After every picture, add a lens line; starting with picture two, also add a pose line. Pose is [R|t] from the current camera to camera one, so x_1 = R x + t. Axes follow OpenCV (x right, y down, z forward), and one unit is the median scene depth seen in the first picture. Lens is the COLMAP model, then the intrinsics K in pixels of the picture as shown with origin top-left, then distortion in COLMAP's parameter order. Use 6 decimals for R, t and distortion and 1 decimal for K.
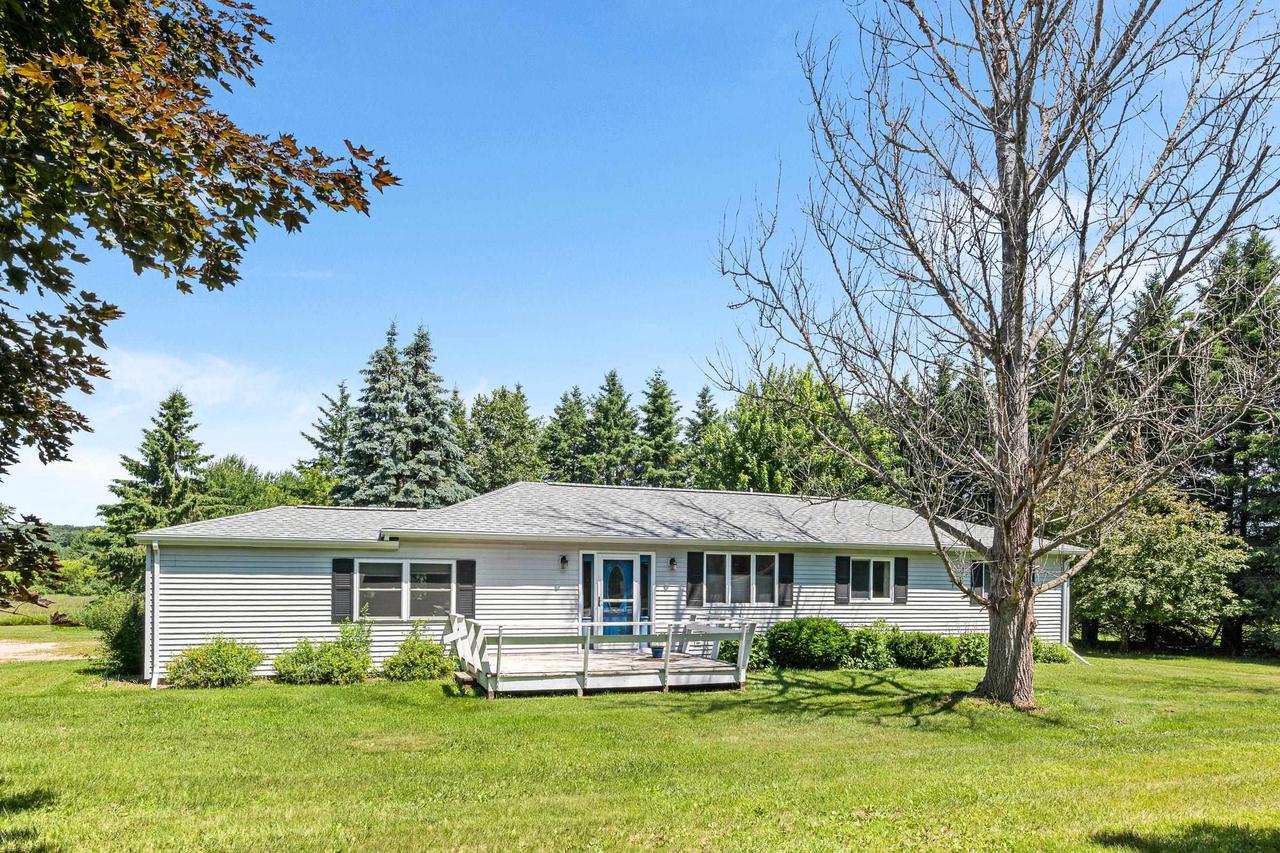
lens RADIAL K [[819.1, 0, 636.7], [0, 819.1, 602.3], [0, 0, 1]] dist [0.002317, 0.000109]
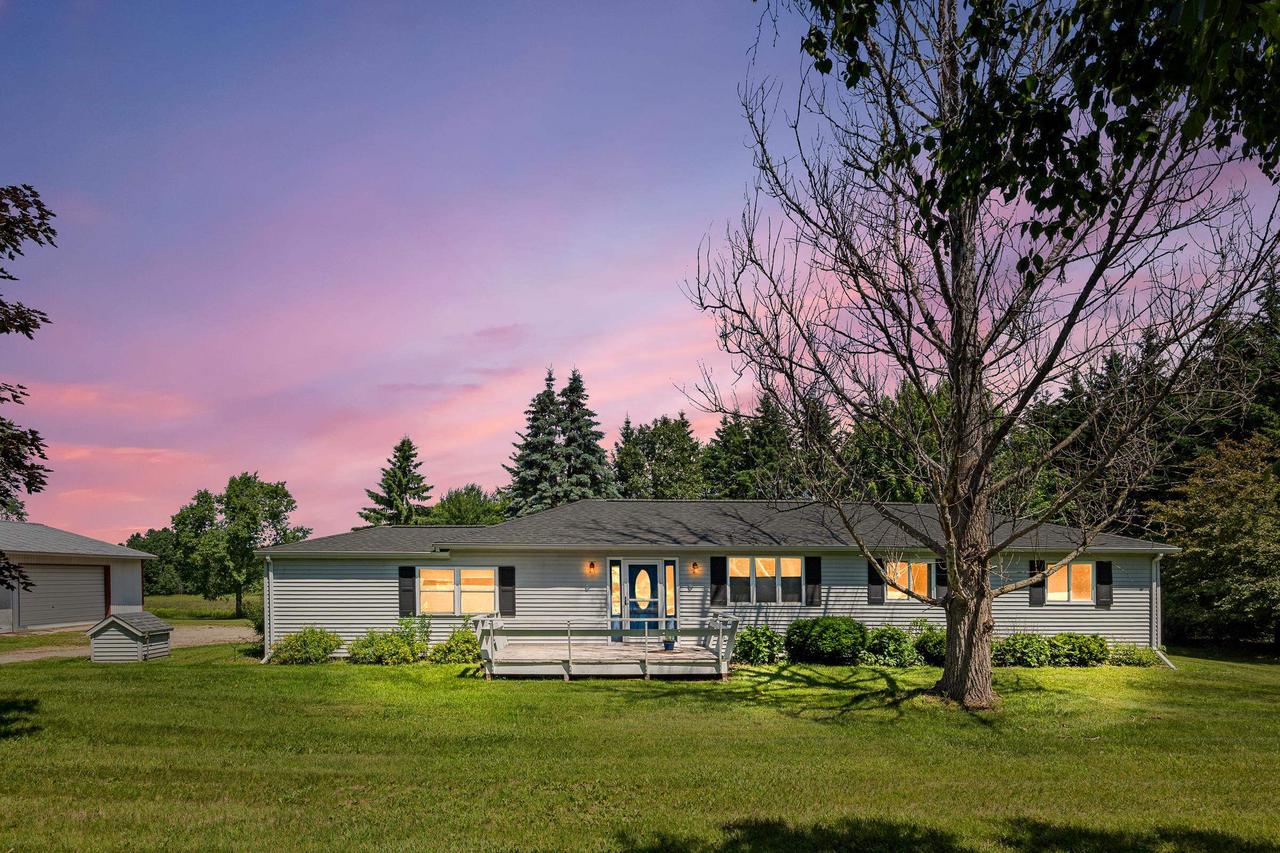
lens RADIAL K [[726.4, 0, 640.3], [0, 726.4, 603.3], [0, 0, 1]] dist [0.000545, 0.000247]
pose [[0.957652, 0.003384, -0.287909, 0.248311], [-0.002908, 0.999994, 0.002081, 0.000375], [0.287915, -0.001156, 0.957655, 0.019116]]
